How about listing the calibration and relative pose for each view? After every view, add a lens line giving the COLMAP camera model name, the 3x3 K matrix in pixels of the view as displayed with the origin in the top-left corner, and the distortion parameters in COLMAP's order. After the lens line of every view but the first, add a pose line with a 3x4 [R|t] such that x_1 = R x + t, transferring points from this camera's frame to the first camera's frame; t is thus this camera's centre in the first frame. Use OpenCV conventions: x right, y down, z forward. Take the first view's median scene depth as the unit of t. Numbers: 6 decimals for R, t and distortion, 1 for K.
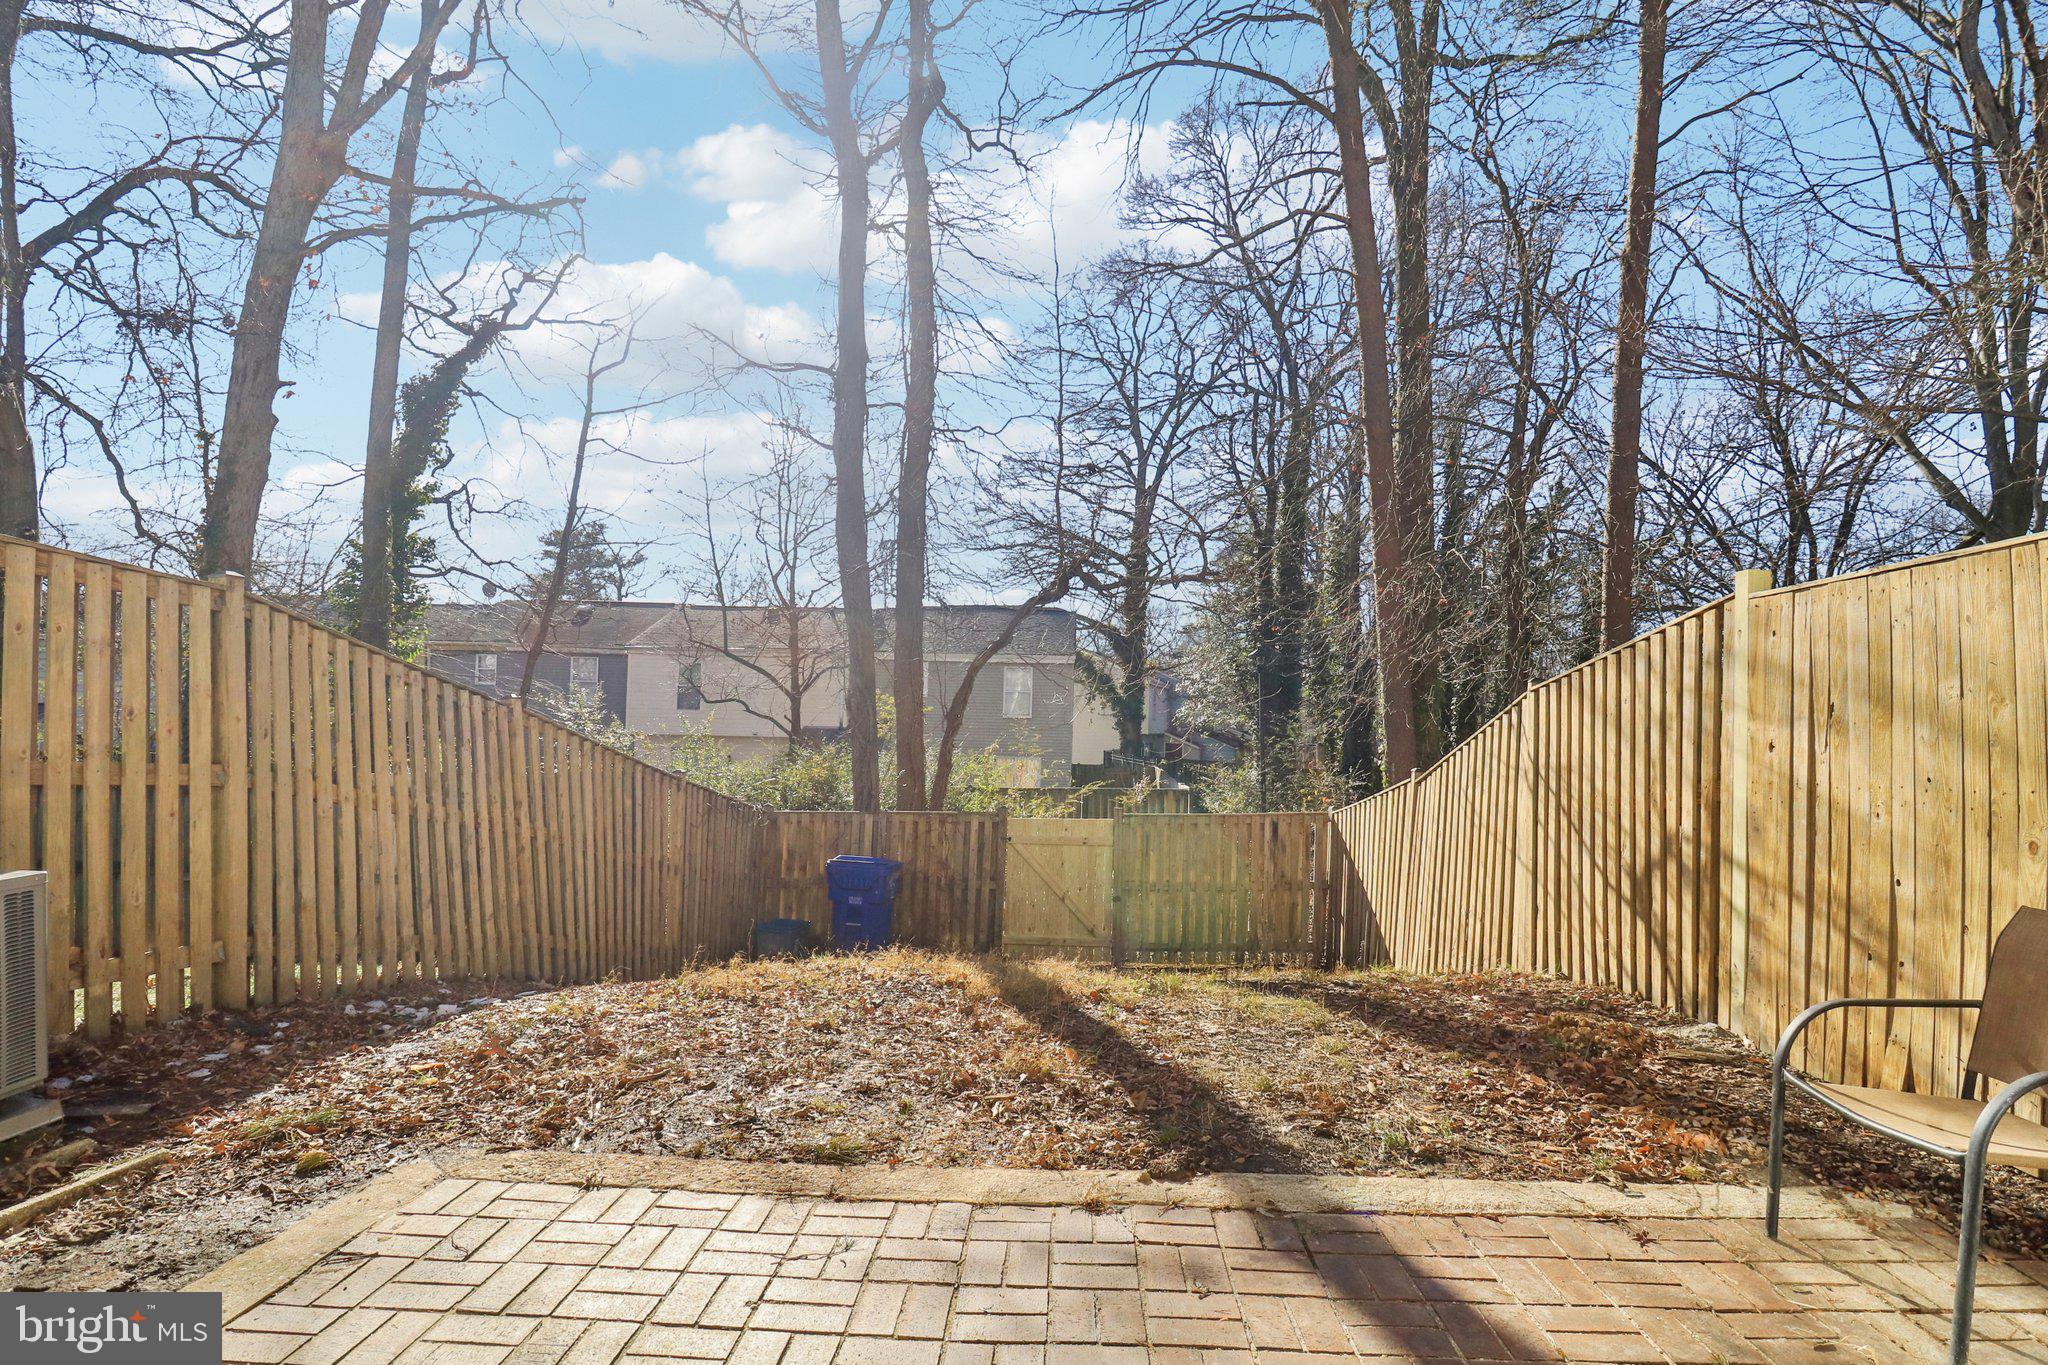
lens RADIAL K [[985.3, 0, 1028.1], [0, 985.3, 705.7], [0, 0, 1]] dist [0.001513, -0.014598]
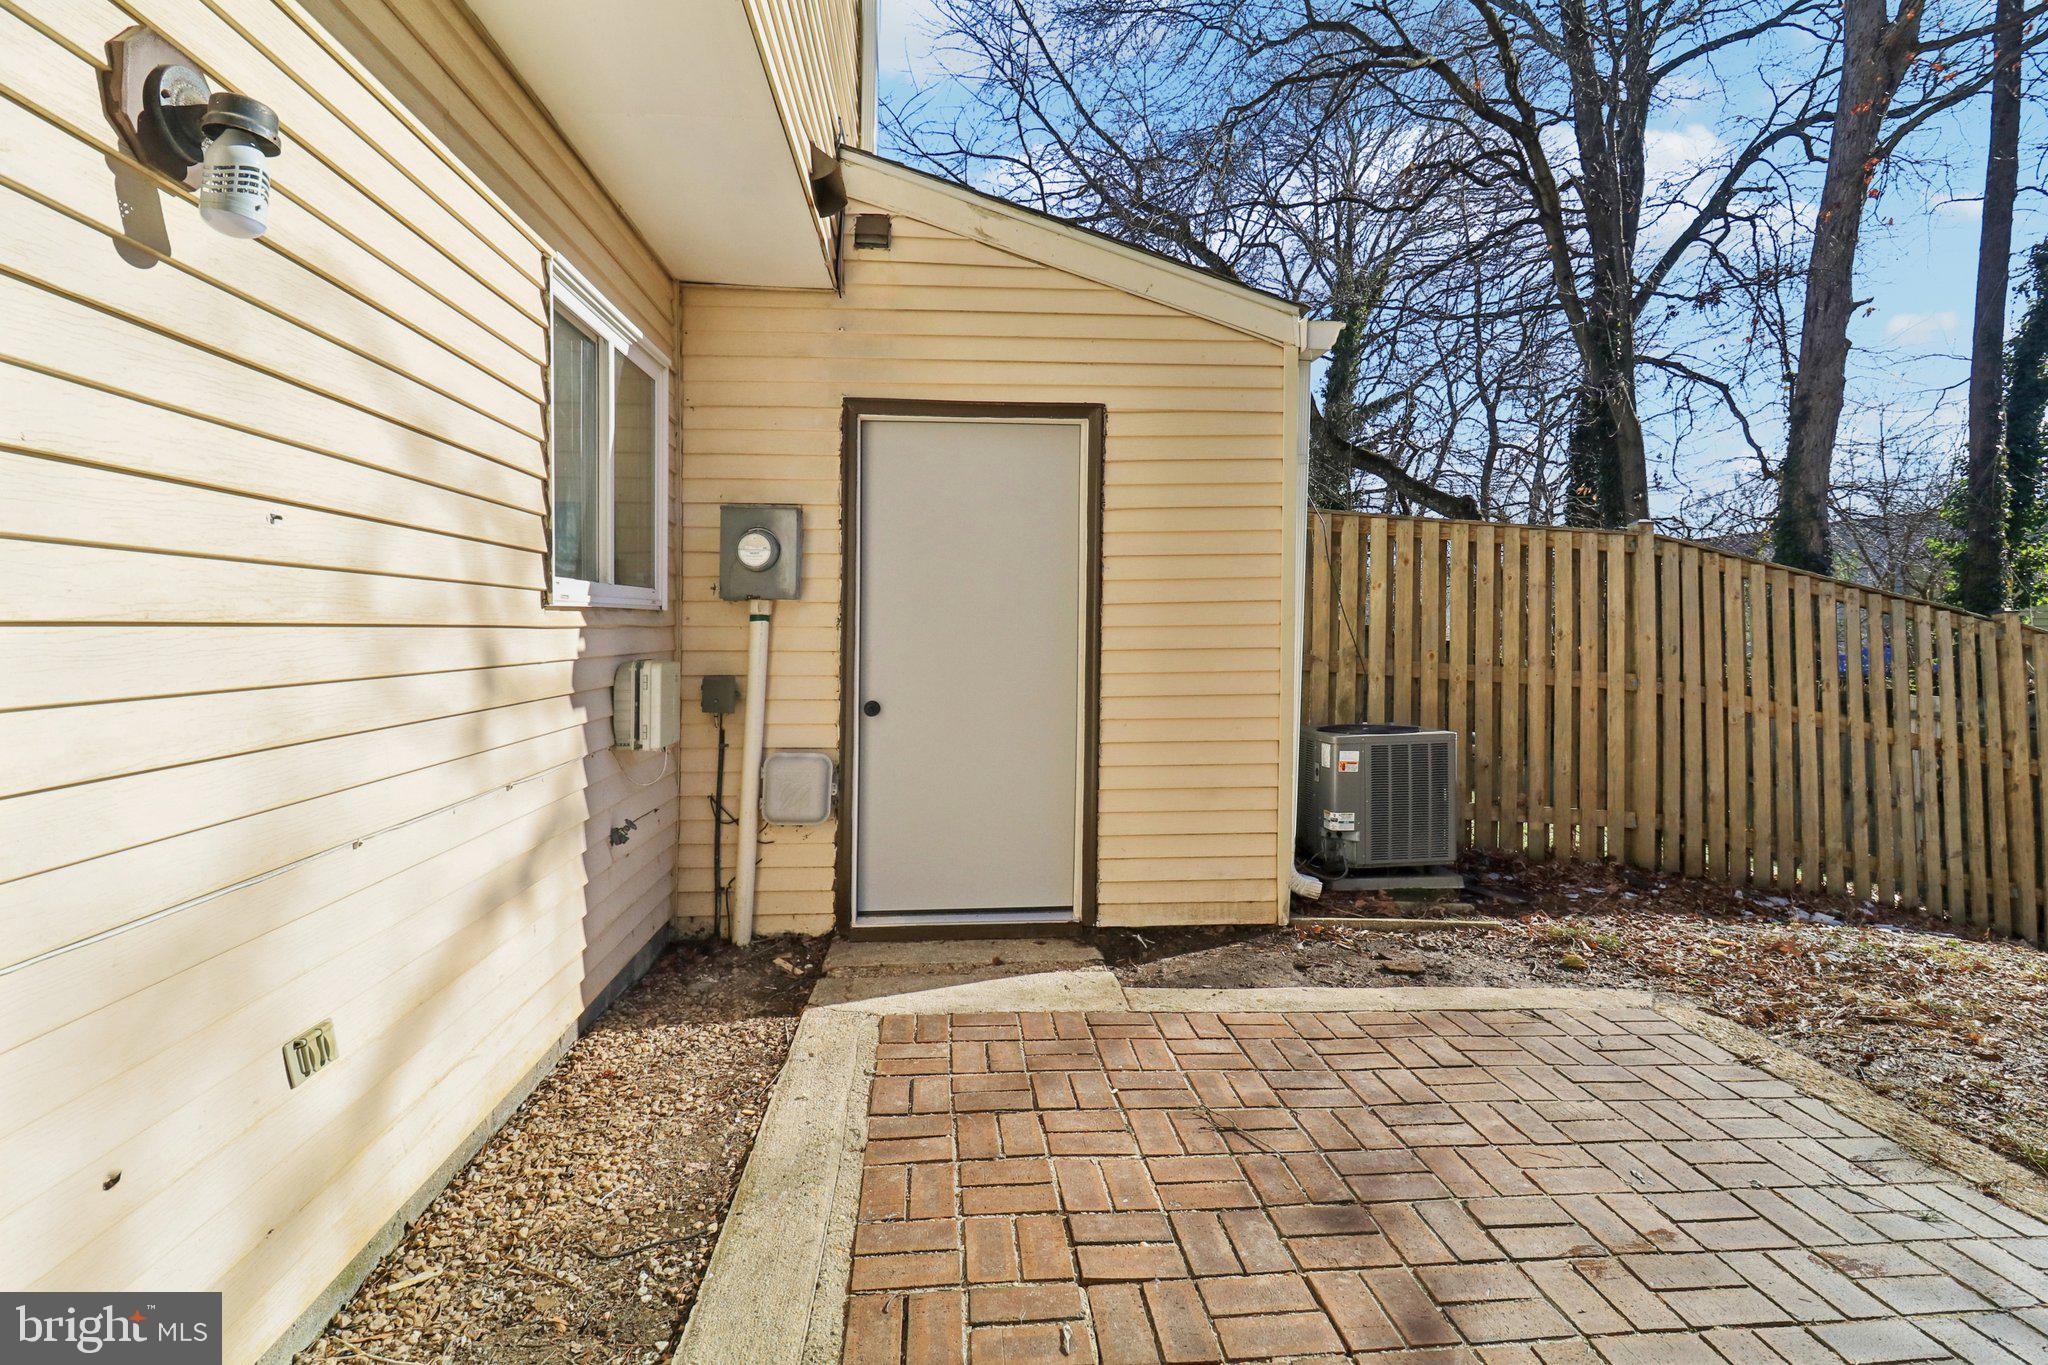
lens RADIAL K [[969.6, 0, 1025.8], [0, 969.6, 678.2], [0, 0, 1]] dist [0.003676, -0.013040]
pose [[0.134369, 0.027235, -0.990557, 0.272023], [0.022108, 0.999291, 0.030474, 0.008940], [0.990685, -0.025994, 0.133671, 0.045958]]
